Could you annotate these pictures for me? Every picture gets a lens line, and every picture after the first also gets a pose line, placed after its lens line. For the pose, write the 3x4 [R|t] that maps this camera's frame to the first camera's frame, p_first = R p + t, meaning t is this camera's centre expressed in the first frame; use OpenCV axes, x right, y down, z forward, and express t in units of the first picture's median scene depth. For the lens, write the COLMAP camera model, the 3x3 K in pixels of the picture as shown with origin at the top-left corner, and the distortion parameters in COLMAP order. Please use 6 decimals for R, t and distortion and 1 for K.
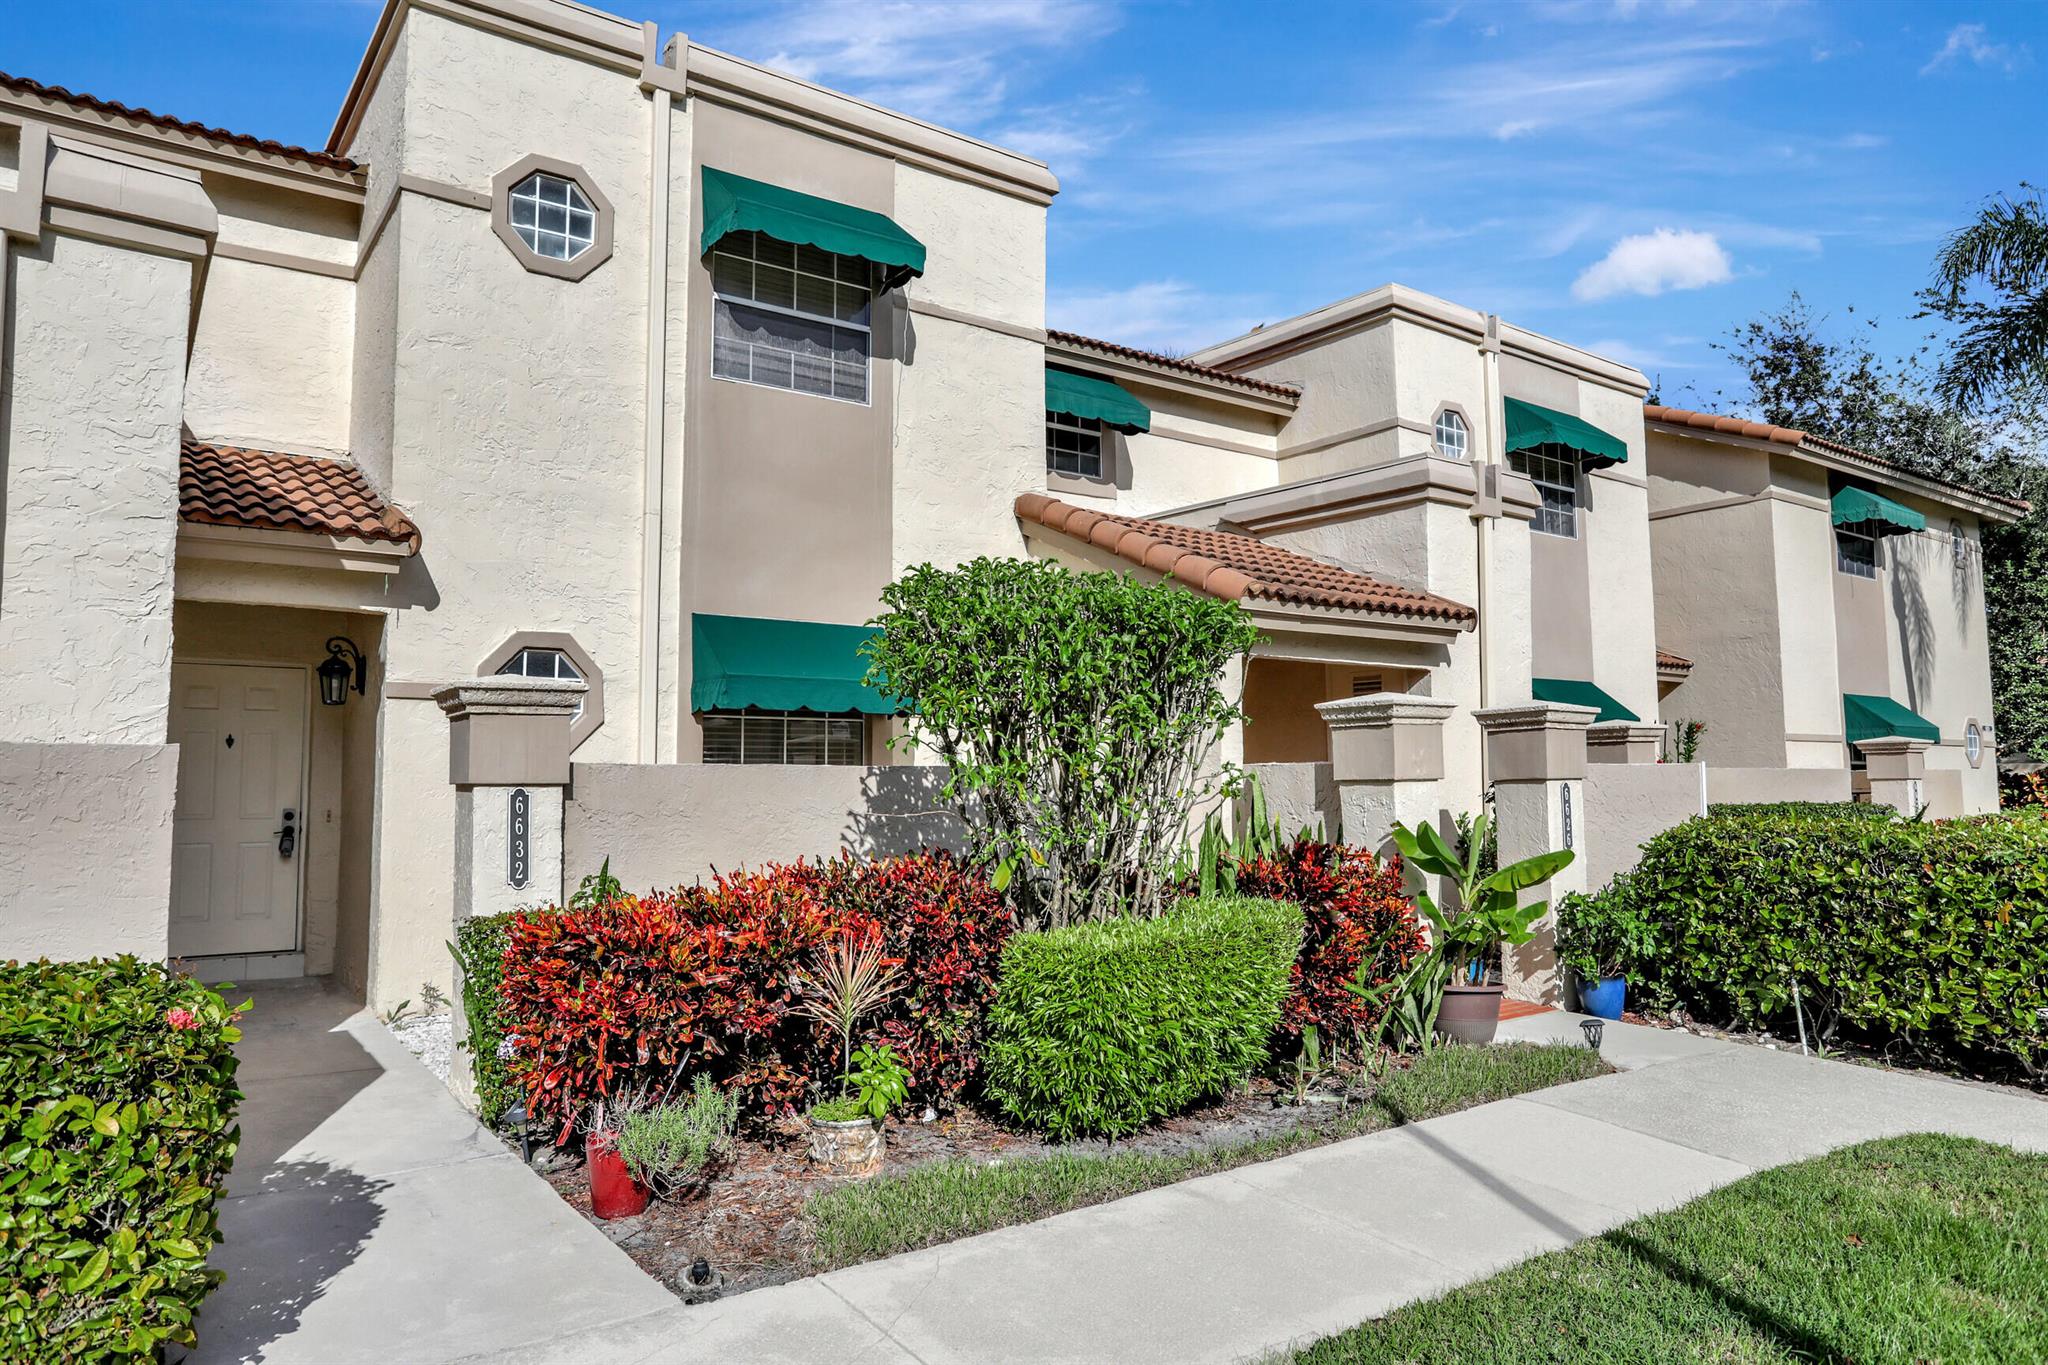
lens RADIAL K [[1316.9, 0, 1024.0], [0, 1316.9, 682.5], [0, 0, 1]] dist [-0.035148, 0.003612]
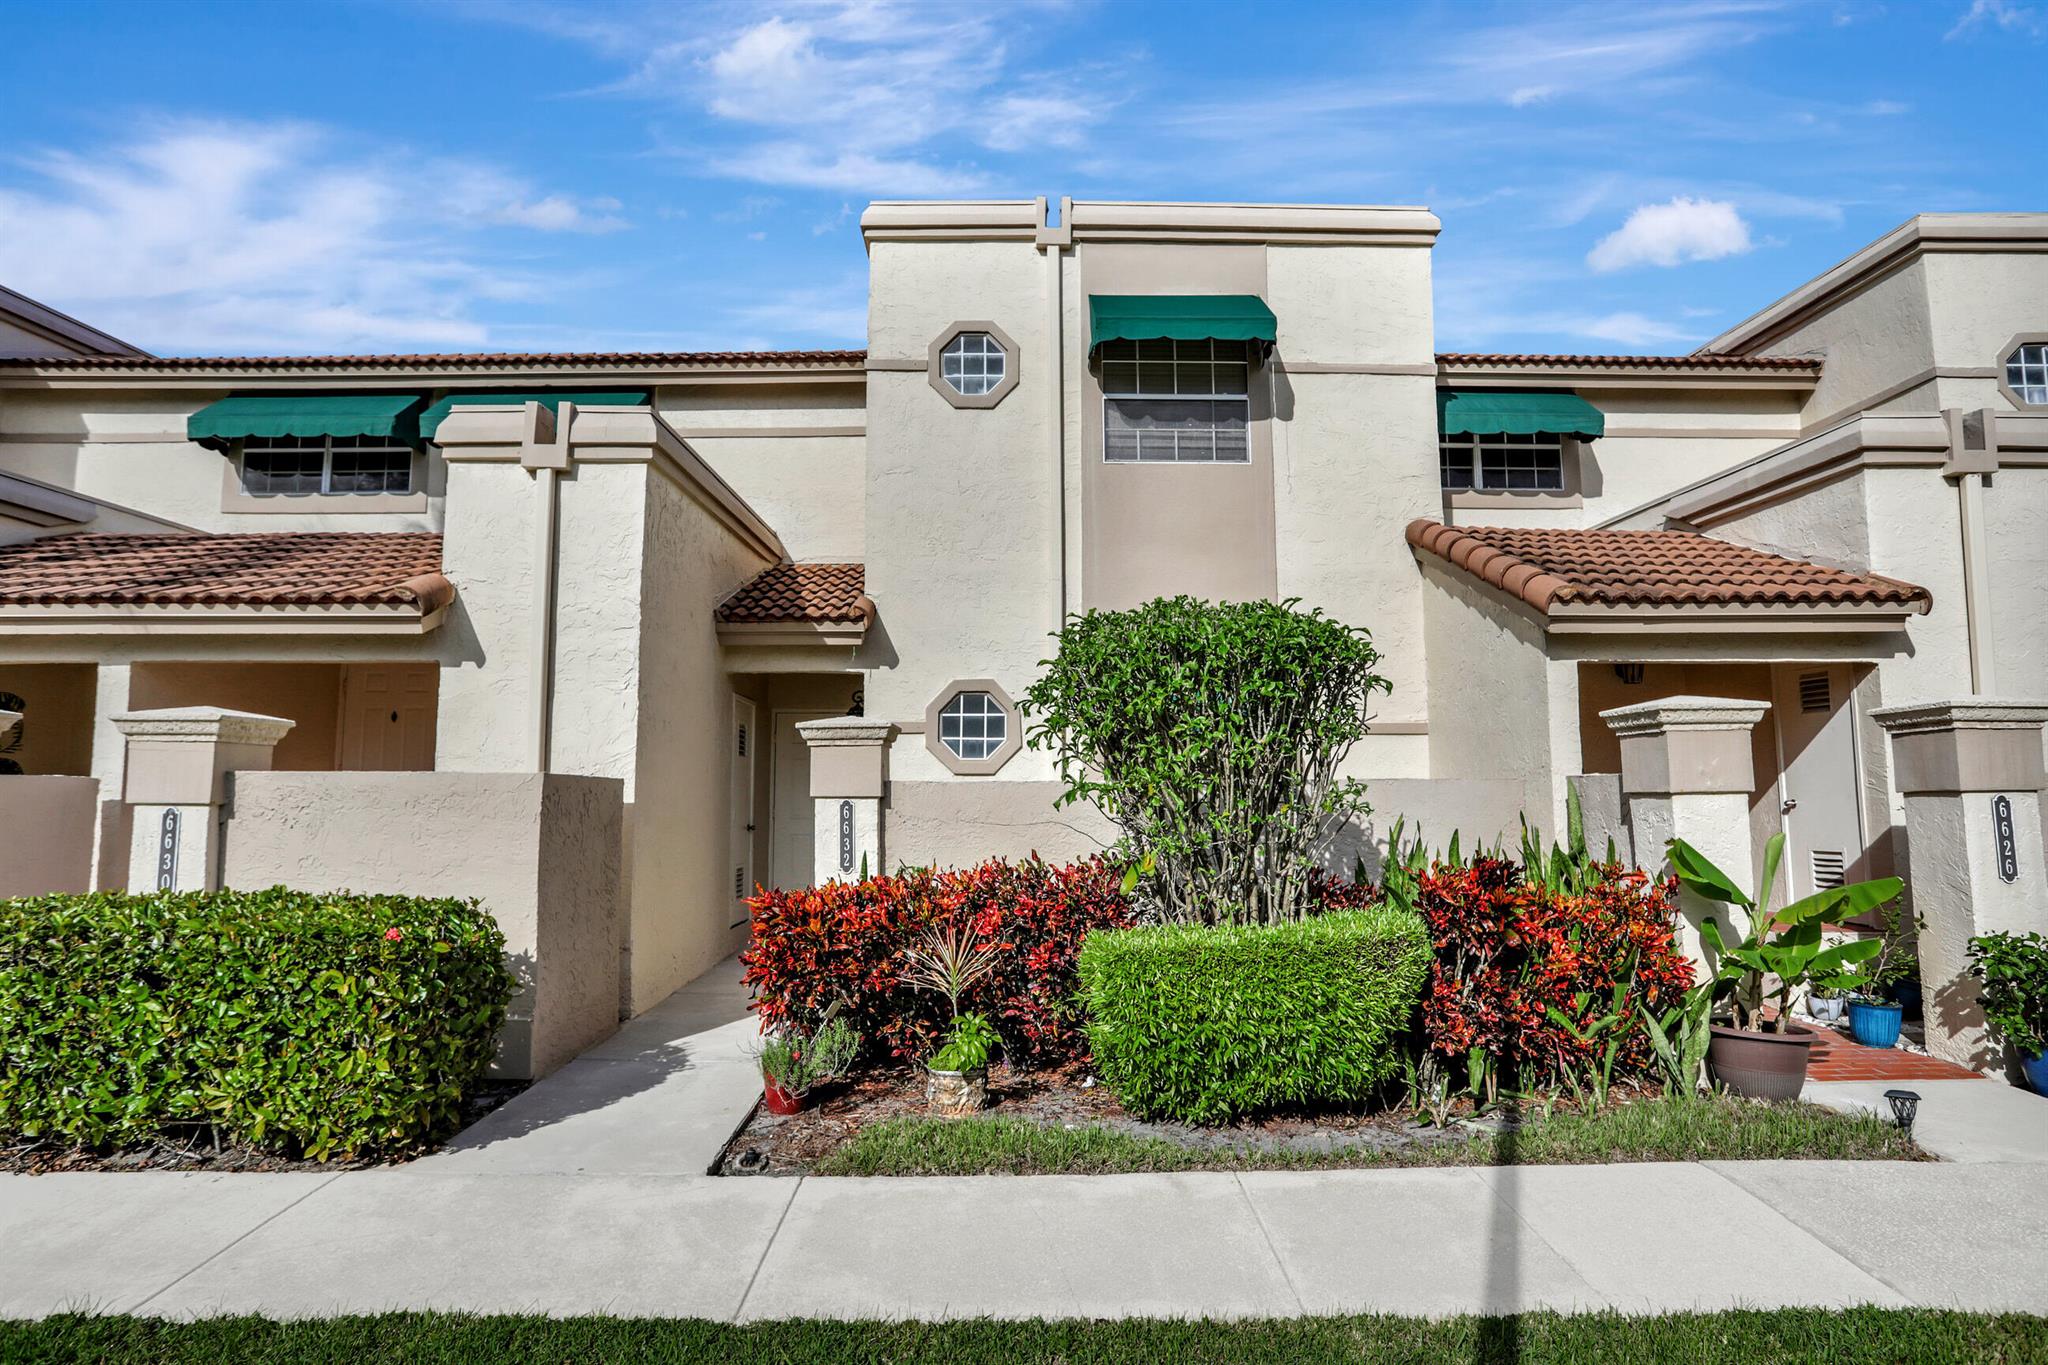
lens RADIAL K [[1136.9, 0, 1024.0], [0, 1136.9, 682.5], [0, 0, 1]] dist [-0.092986, 0.065488]
pose [[0.812854, -0.053596, -0.579997, 0.305171], [0.042917, 0.998562, -0.032126, 0.002940], [0.580885, 0.001222, 0.813985, 0.096621]]
